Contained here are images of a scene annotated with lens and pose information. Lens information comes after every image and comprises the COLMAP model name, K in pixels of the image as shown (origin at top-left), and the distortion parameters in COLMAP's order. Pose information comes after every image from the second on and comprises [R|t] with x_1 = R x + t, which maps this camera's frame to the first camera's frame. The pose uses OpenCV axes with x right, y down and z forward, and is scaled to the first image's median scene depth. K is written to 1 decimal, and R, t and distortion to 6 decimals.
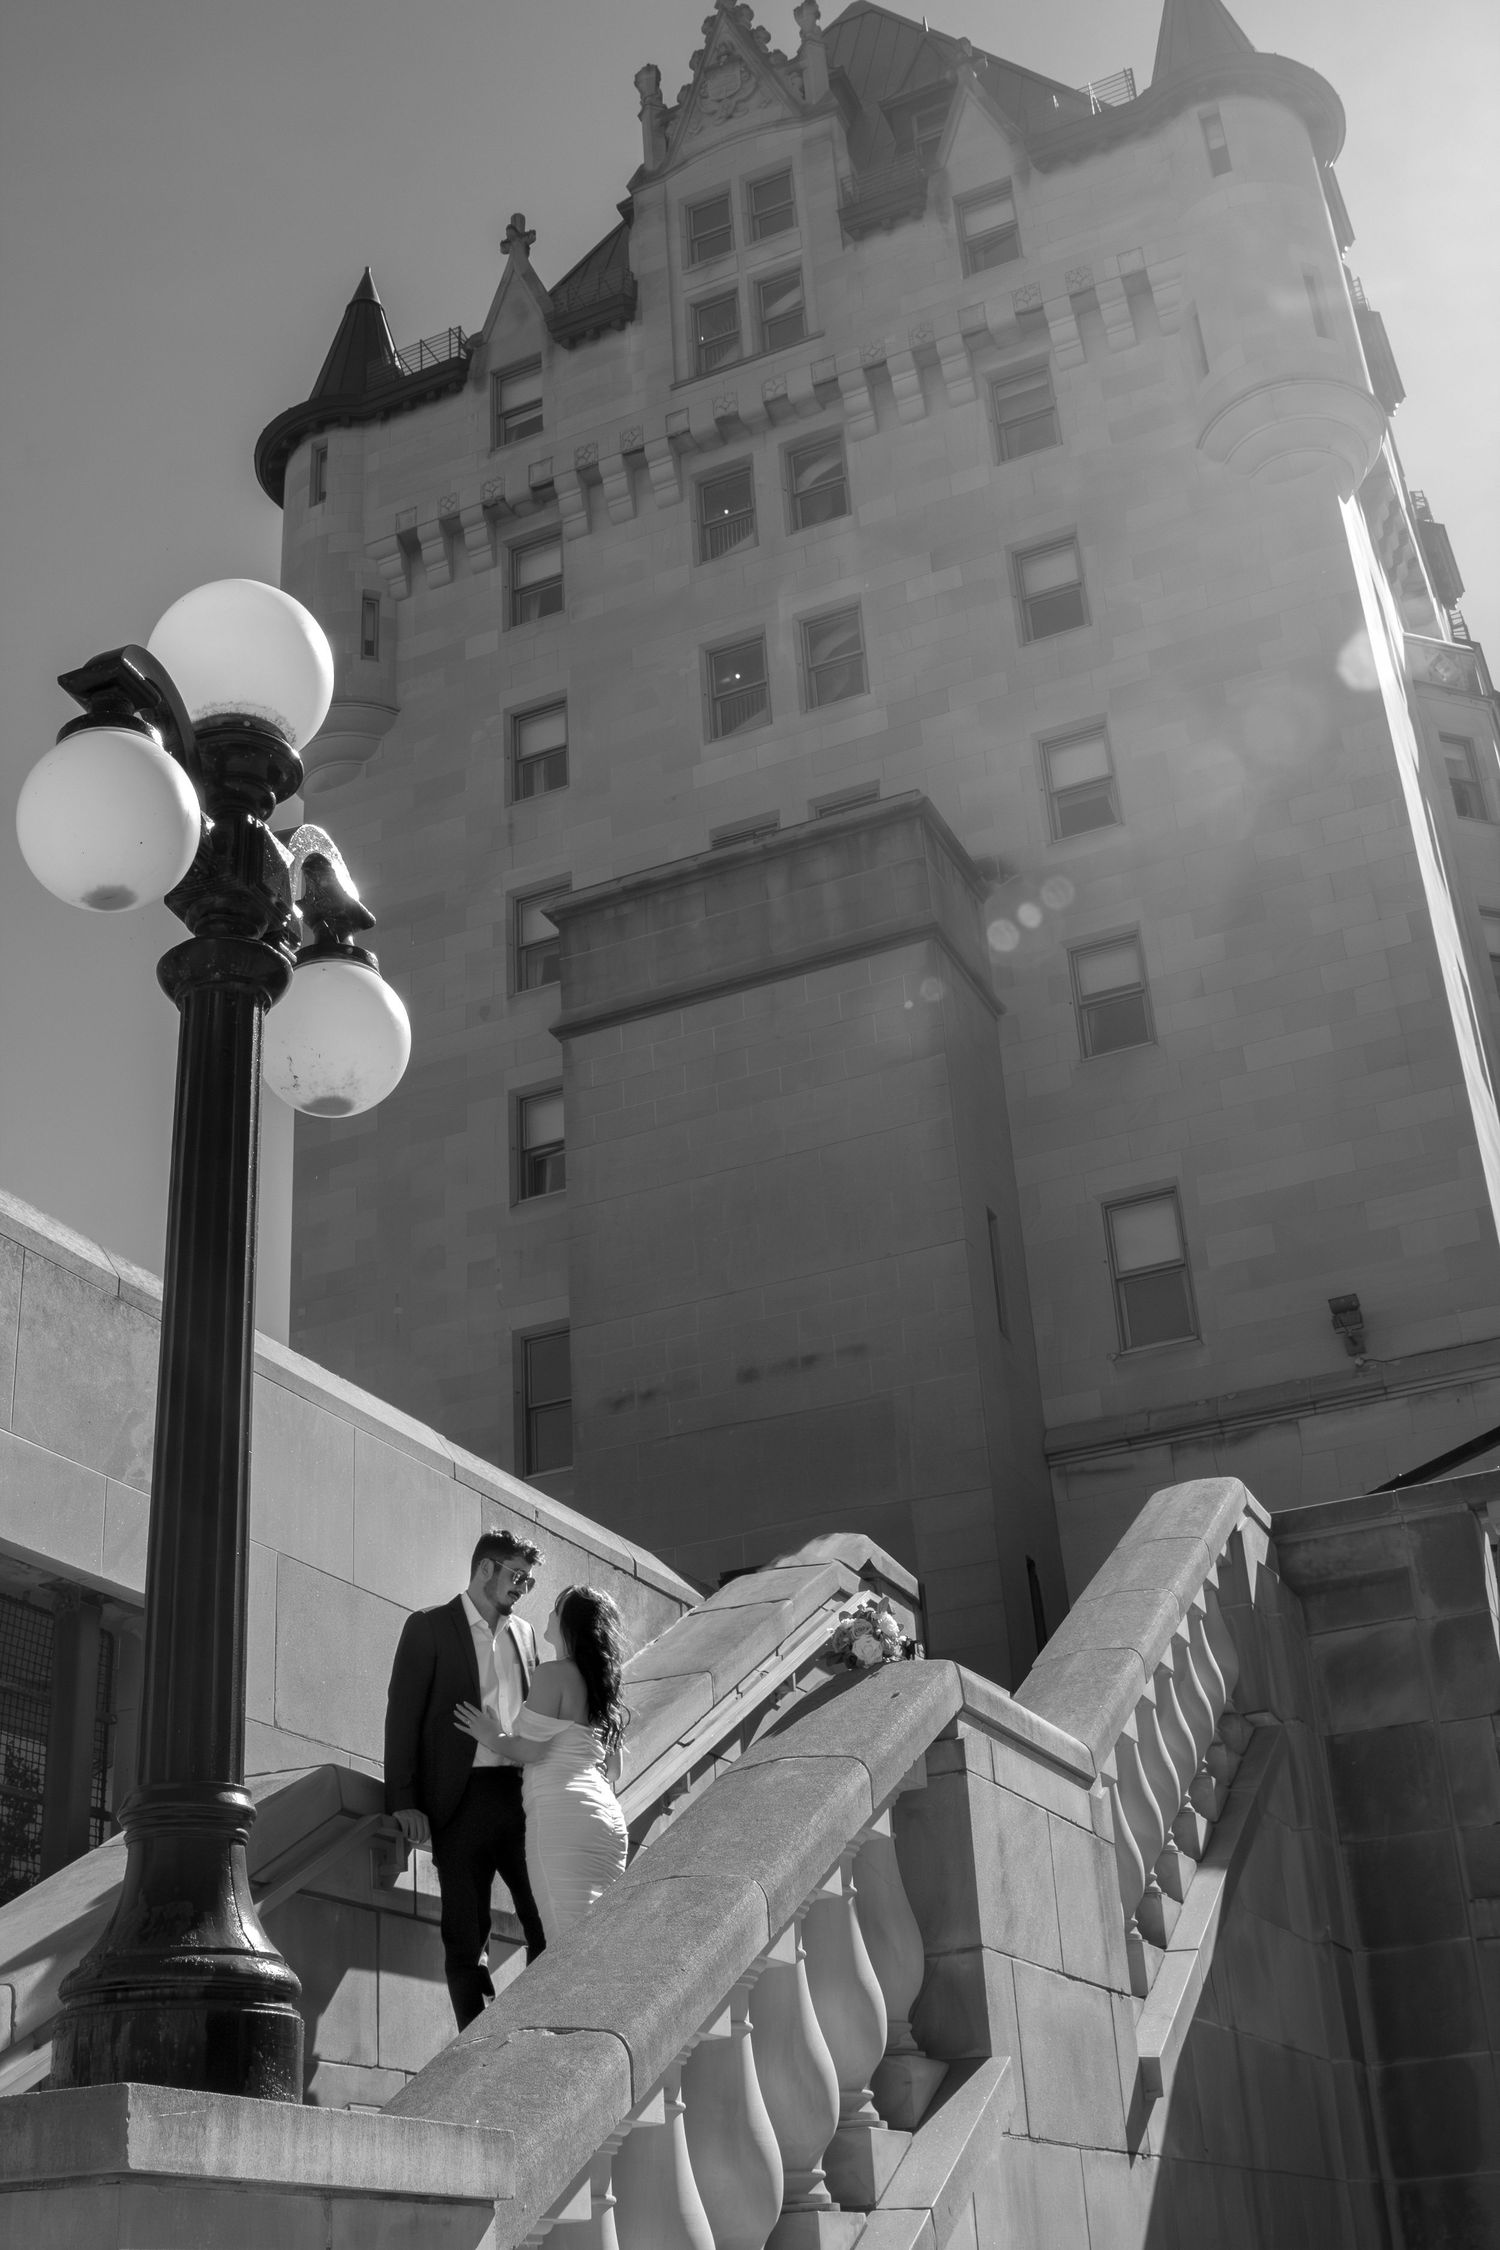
lens RADIAL K [[2471.2, 0, 750.0], [0, 2471.2, 1125.0], [0, 0, 1]] dist [-0.102569, 0.045838]
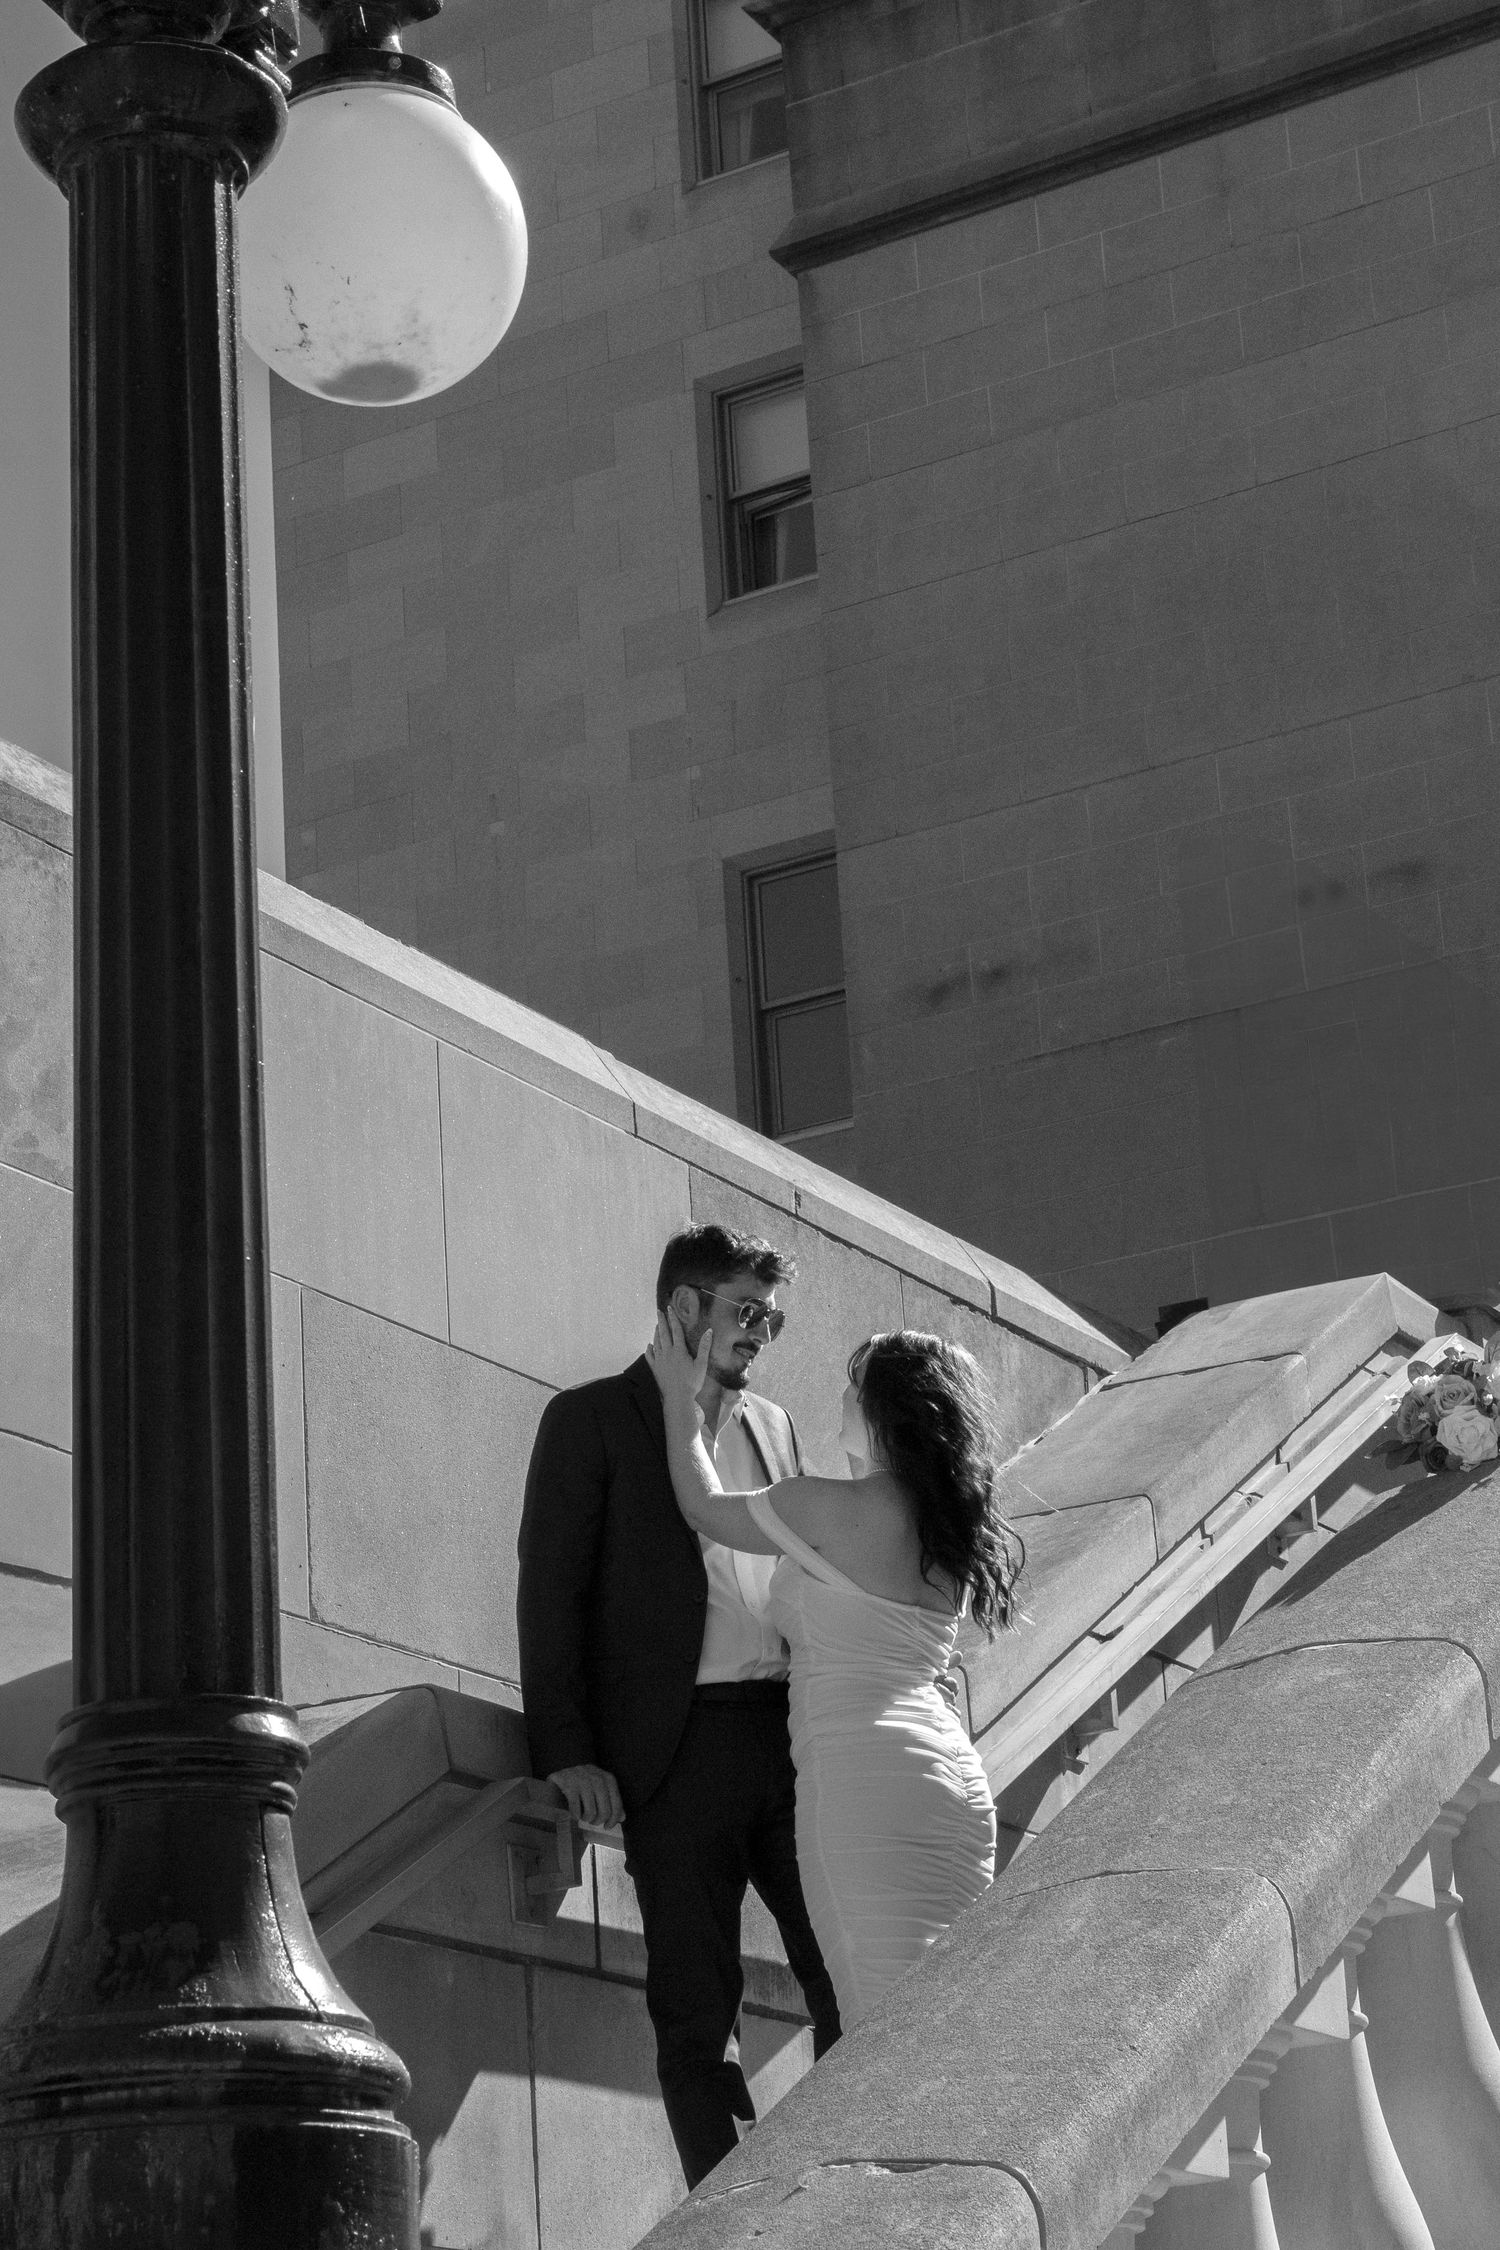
lens RADIAL K [[4897.8, 0, 750.0], [0, 4897.8, 1125.0], [0, 0, 1]] dist [0.053330, 0.291069]
pose [[0.995409, -0.030185, -0.090825, -0.003684], [0.042390, 0.989855, 0.135608, 0.004516], [0.085810, -0.138835, 0.986591, -0.000393]]
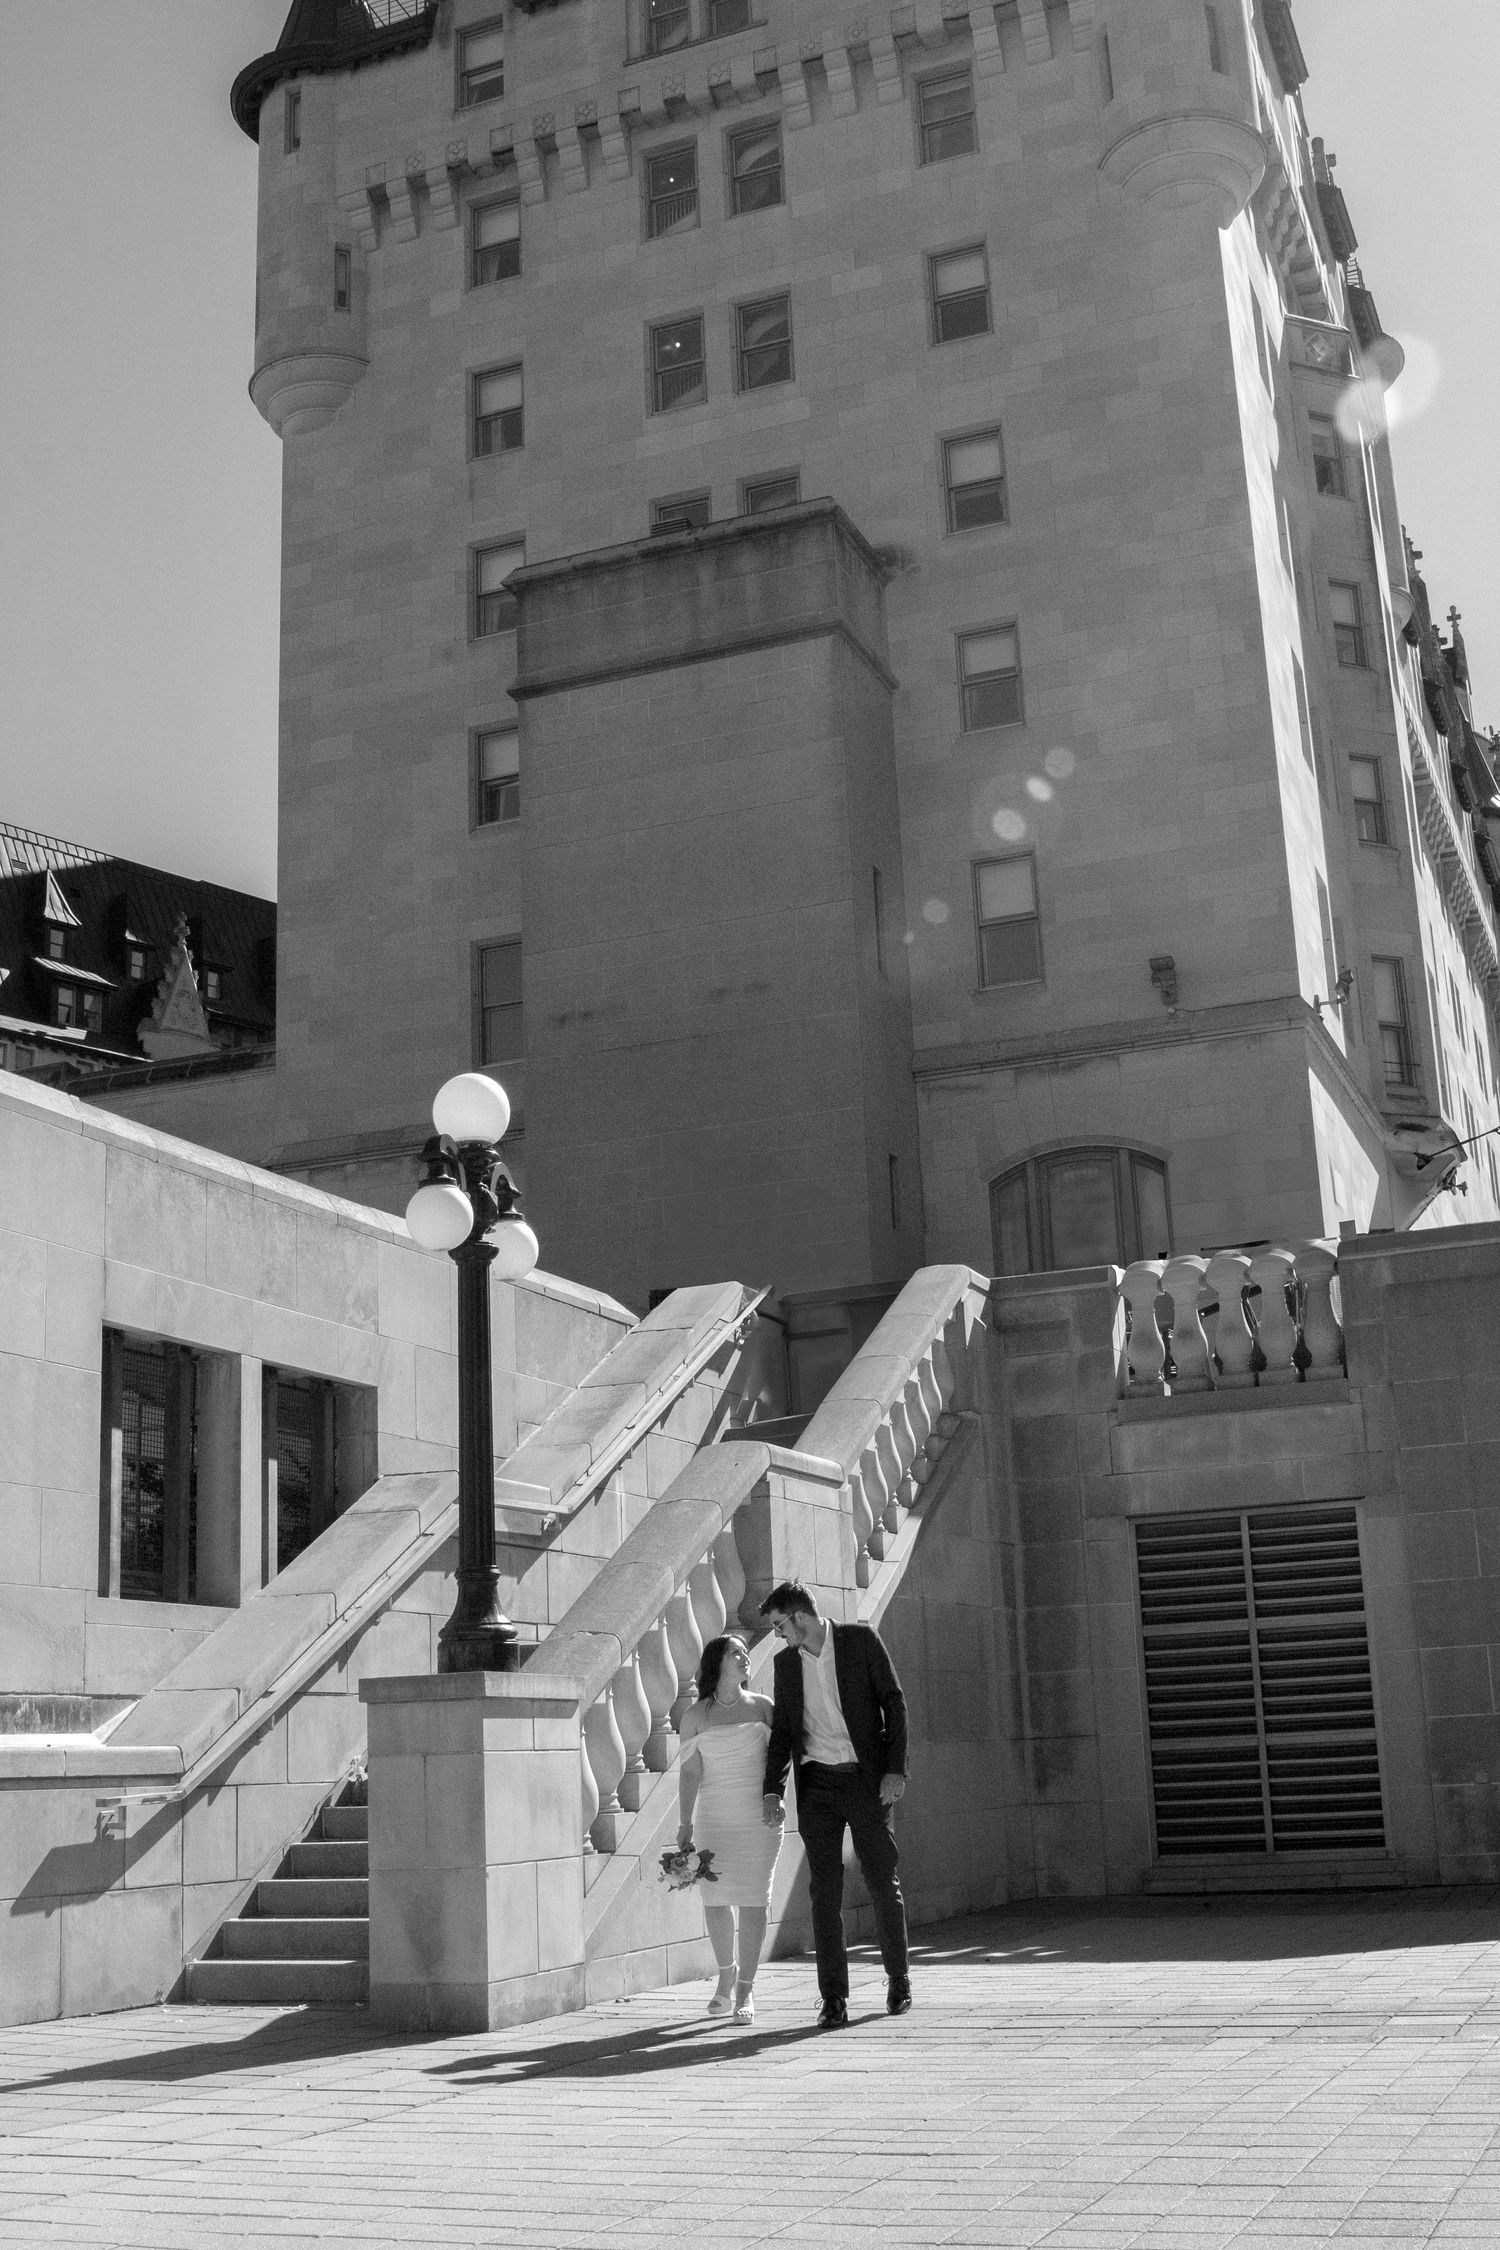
lens RADIAL K [[2471.2, 0, 750.0], [0, 2471.2, 1125.0], [0, 0, 1]] dist [-0.102569, 0.045838]
pose [[0.999048, 0.026193, 0.034880, -0.007346], [-0.032997, 0.976802, 0.211589, -0.315122], [-0.028528, -0.212538, 0.976736, -0.637057]]
